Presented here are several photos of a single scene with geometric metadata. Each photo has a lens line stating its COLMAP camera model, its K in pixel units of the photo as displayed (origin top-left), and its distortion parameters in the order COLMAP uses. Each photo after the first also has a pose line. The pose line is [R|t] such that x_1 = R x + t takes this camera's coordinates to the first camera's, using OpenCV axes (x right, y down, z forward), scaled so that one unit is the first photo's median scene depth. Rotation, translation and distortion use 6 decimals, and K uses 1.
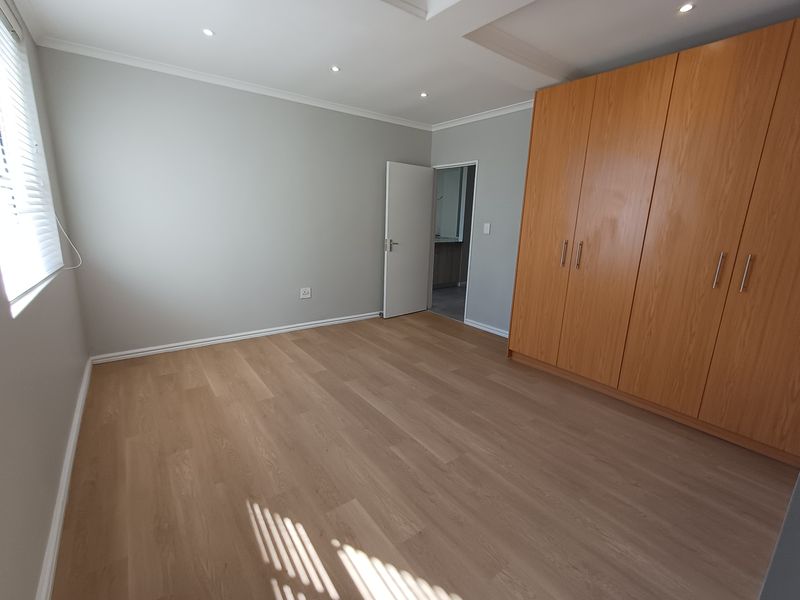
lens RADIAL K [[363.3, 0, 399.6], [0, 363.3, 297.8], [0, 0, 1]] dist [0.001973, 0.001211]
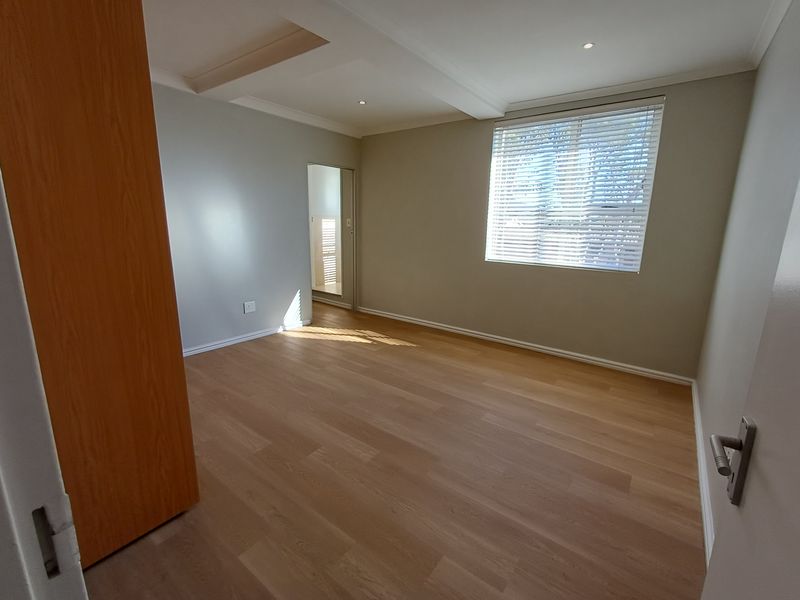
lens RADIAL K [[363.3, 0, 398.0], [0, 363.3, 300.1], [0, 0, 1]] dist [0.001973, 0.001211]
pose [[-0.959408, 0.009074, -0.281875, 0.226473], [-0.111073, 0.906542, 0.407240, -0.394865], [0.259227, 0.422018, -0.868736, 1.783992]]
